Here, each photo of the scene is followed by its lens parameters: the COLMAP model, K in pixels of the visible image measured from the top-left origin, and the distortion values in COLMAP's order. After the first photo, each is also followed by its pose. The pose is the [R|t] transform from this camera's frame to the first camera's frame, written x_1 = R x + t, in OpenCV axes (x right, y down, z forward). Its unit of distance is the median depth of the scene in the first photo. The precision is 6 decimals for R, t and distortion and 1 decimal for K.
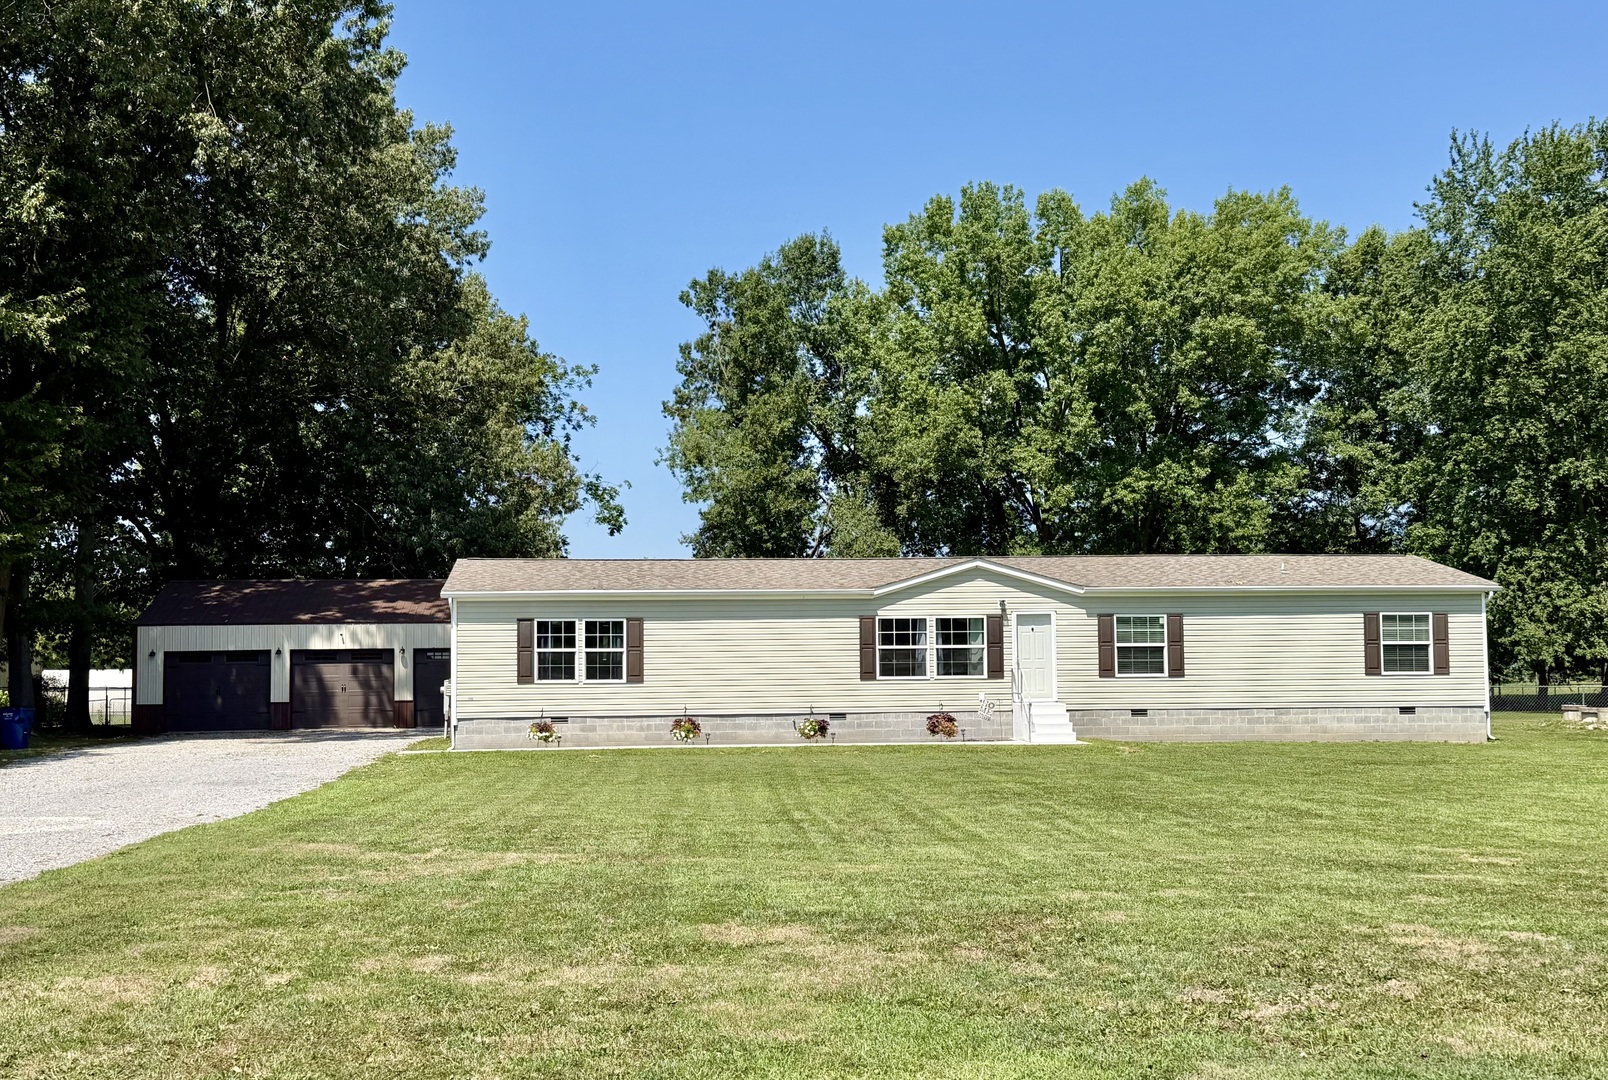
lens RADIAL K [[1738.6, 0, 772.0], [0, 1738.6, 571.6], [0, 0, 1]] dist [0.171753, -0.342468]
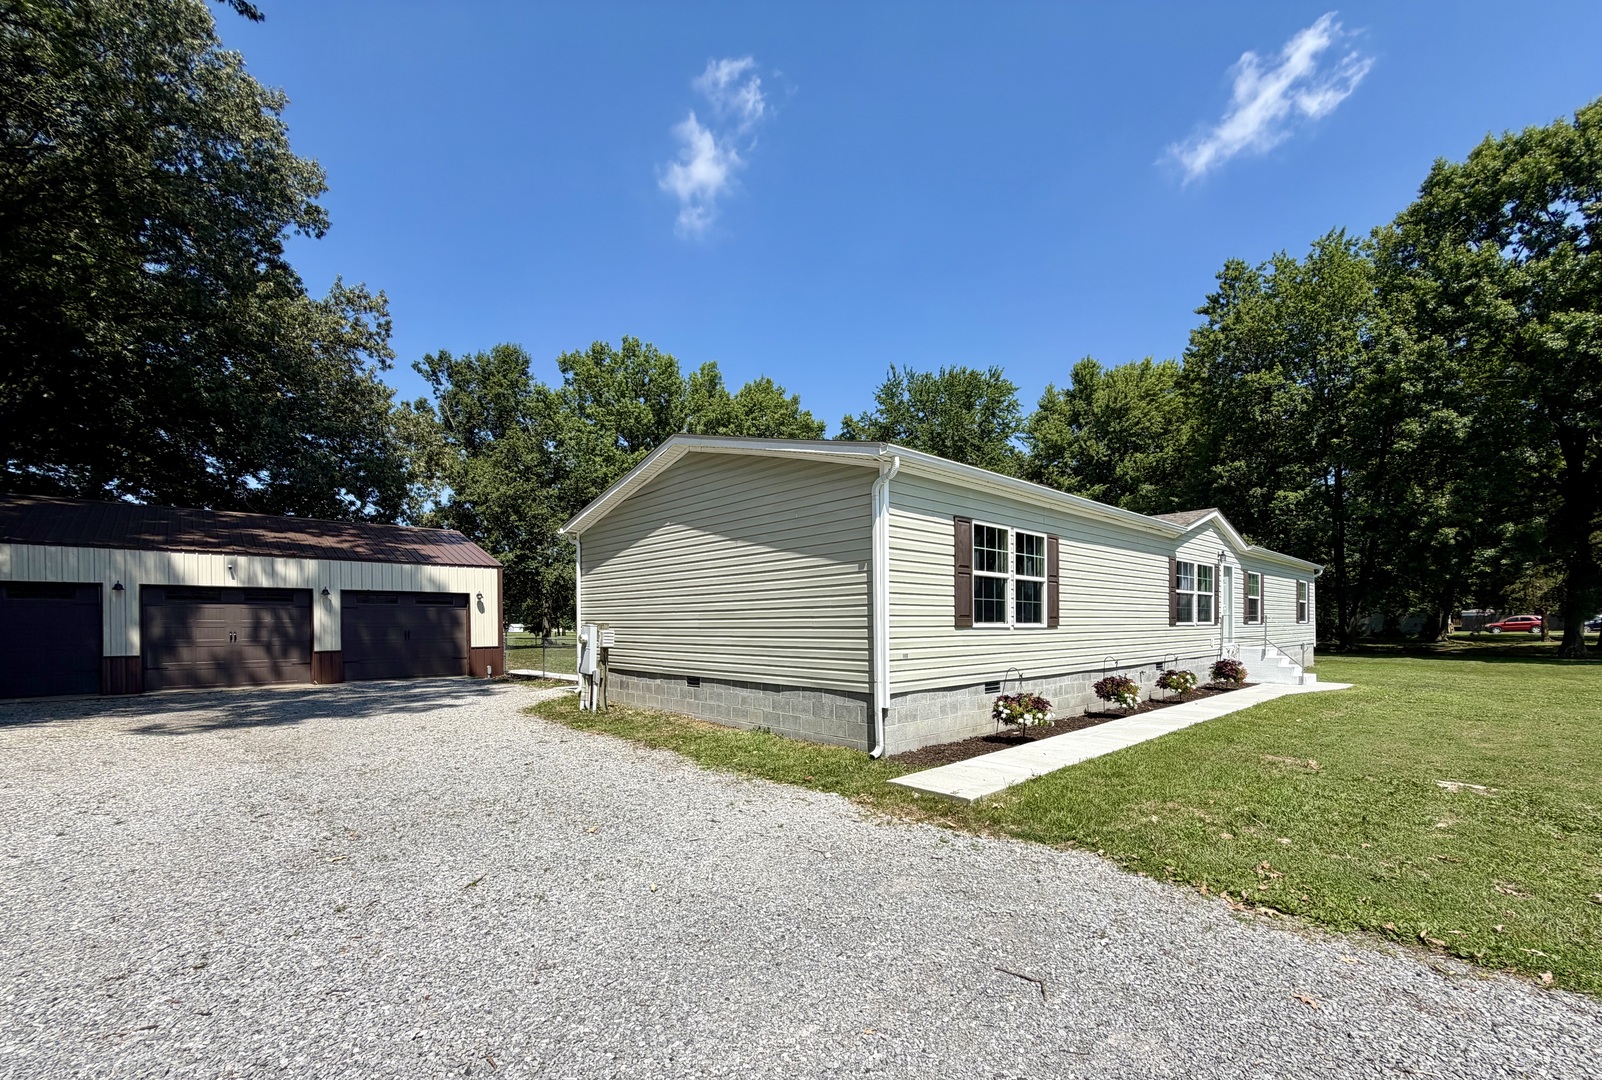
lens RADIAL K [[670.8, 0, 837.2], [0, 670.8, 623.1], [0, 0, 1]] dist [0.000530, -0.000044]
pose [[0.779604, 0.006438, 0.626240, -0.220682], [-0.037849, 0.998604, 0.036852, 0.039002], [-0.625128, -0.052432, 0.778759, 0.594469]]
